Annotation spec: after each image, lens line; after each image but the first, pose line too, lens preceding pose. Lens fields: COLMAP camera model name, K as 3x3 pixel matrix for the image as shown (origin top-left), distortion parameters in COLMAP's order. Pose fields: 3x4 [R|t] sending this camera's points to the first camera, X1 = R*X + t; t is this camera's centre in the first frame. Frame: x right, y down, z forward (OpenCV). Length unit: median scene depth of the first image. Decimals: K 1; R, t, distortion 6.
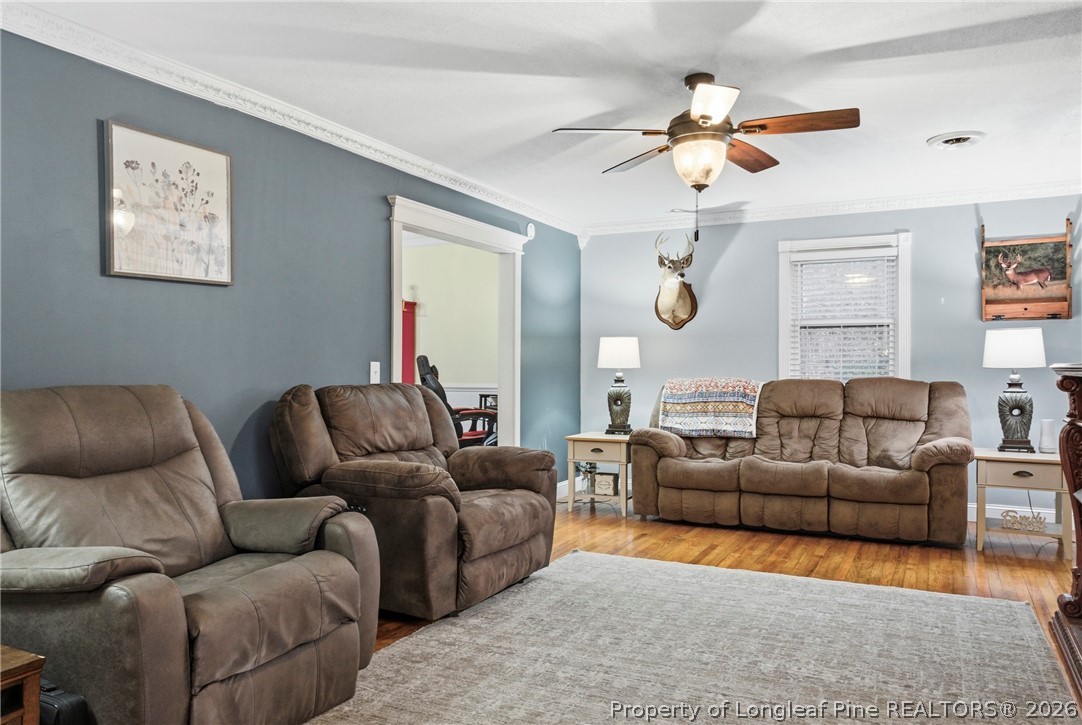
lens RADIAL K [[799.4, 0, 538.8], [0, 799.4, 361.3], [0, 0, 1]] dist [0.021512, 0.006824]
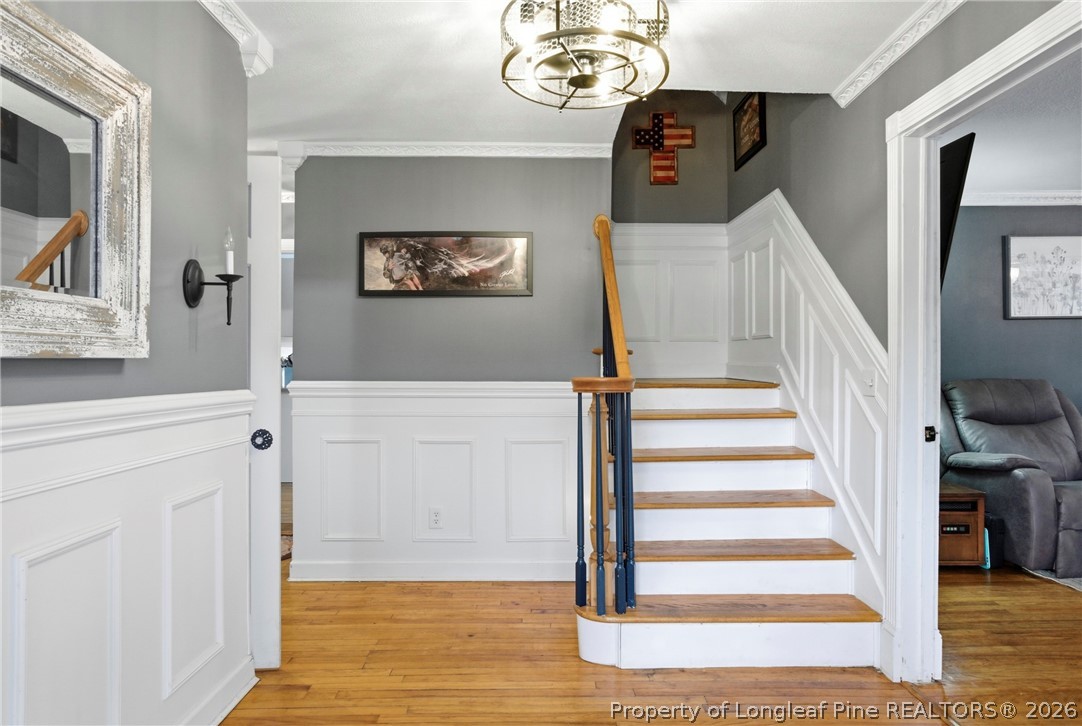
lens RADIAL K [[662.3, 0, 538.1], [0, 662.3, 359.6], [0, 0, 1]] dist [-0.011096, 0.004322]
pose [[0.464722, -0.001080, -0.885456, 0.346591], [-0.000135, 0.999999, -0.001290, -0.014021], [0.885457, 0.000719, 0.464721, -0.750841]]
